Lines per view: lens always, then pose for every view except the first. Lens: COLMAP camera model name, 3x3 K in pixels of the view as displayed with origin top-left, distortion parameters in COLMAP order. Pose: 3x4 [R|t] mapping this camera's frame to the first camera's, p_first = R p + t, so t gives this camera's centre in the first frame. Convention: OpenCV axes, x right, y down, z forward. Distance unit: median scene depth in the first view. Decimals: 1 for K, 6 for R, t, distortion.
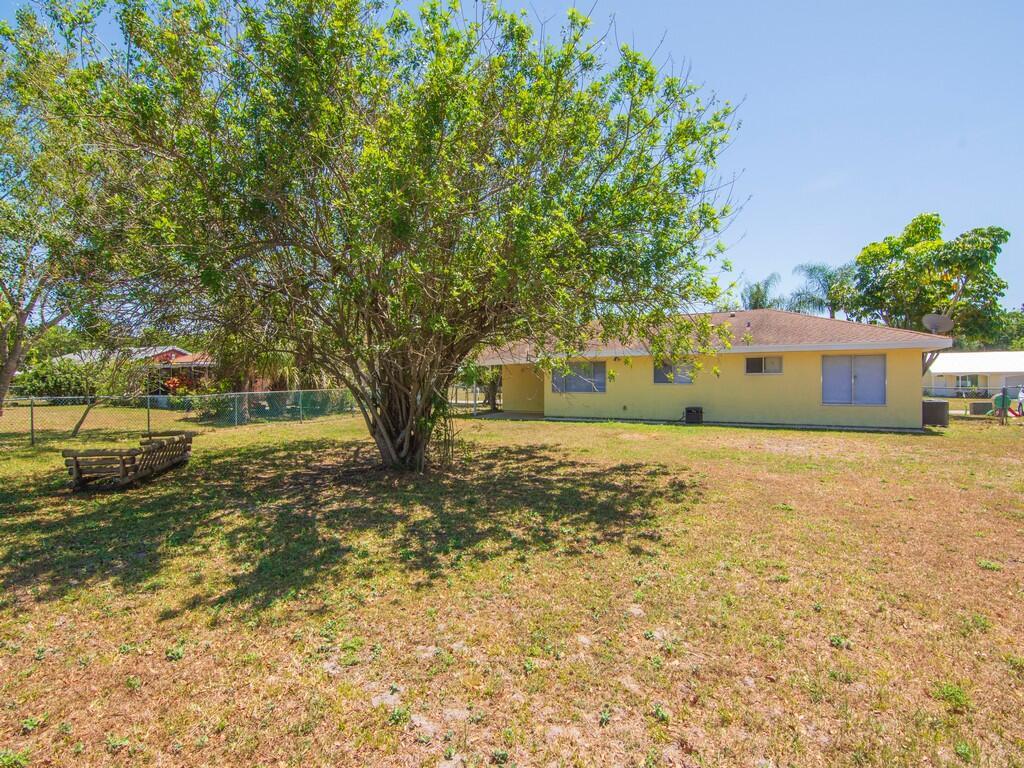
lens RADIAL K [[498.7, 0, 512.0], [0, 498.7, 386.6], [0, 0, 1]] dist [-0.011461, -0.004687]
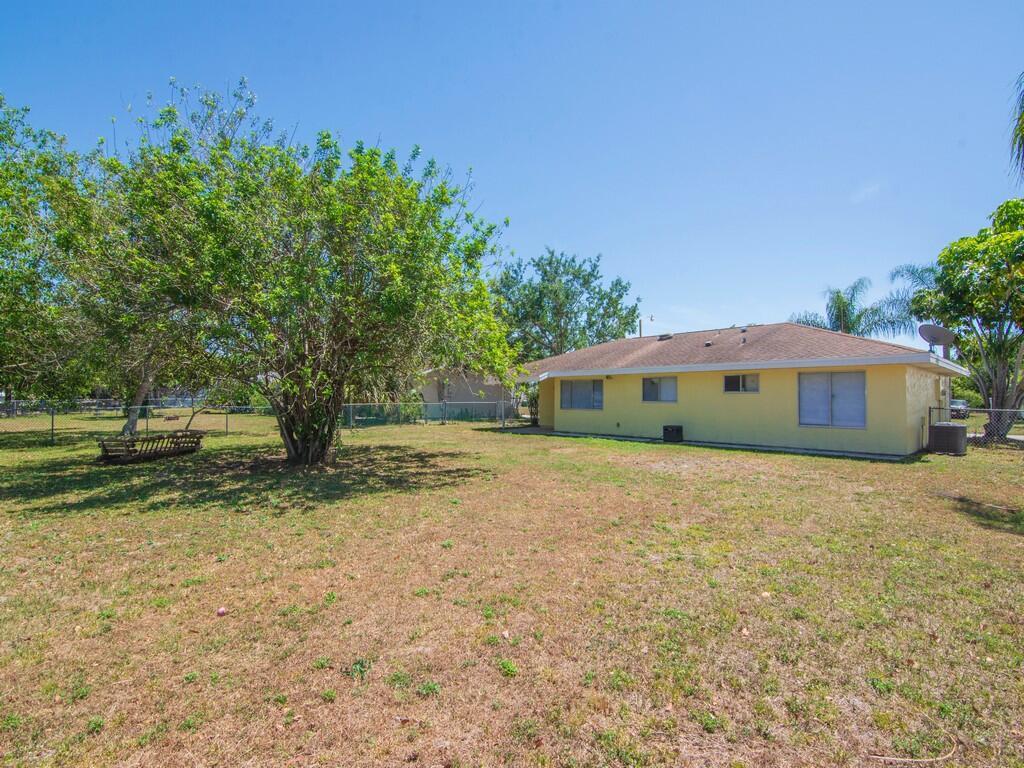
lens RADIAL K [[498.7, 0, 515.8], [0, 498.7, 377.6], [0, 0, 1]] dist [-0.011461, -0.004687]
pose [[0.945185, -0.004675, -0.326502, 0.382200], [-0.011836, 0.998750, -0.048563, -0.002303], [0.326321, 0.049766, 0.943948, -0.042096]]
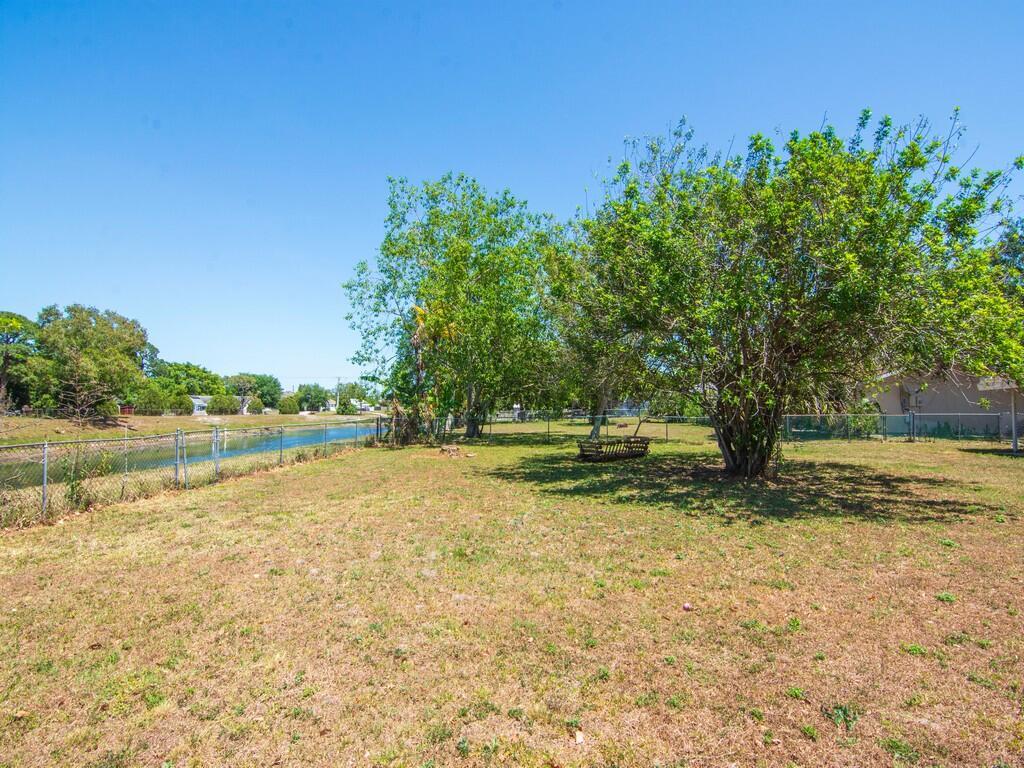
lens RADIAL K [[498.7, 0, 512.6], [0, 498.7, 377.0], [0, 0, 1]] dist [-0.011461, -0.004687]
pose [[0.410019, -0.049310, -0.910743, 0.375764], [-0.013431, 0.998103, -0.060086, -0.002267], [0.911978, 0.036869, 0.408579, -0.049039]]
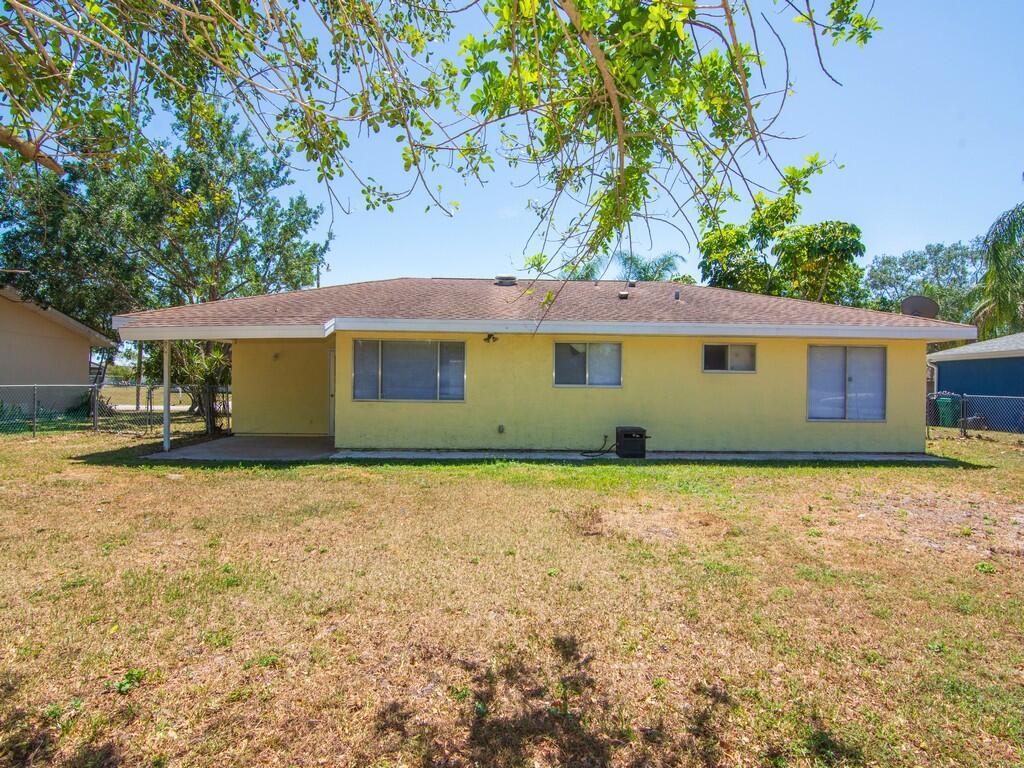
lens RADIAL K [[498.7, 0, 518.9], [0, 498.7, 379.3], [0, 0, 1]] dist [-0.011461, -0.004687]
pose [[0.864849, 0.000935, 0.502031, -0.027513], [-0.011568, 0.999770, 0.018066, -0.022255], [-0.501899, -0.021432, 0.864661, 0.557760]]
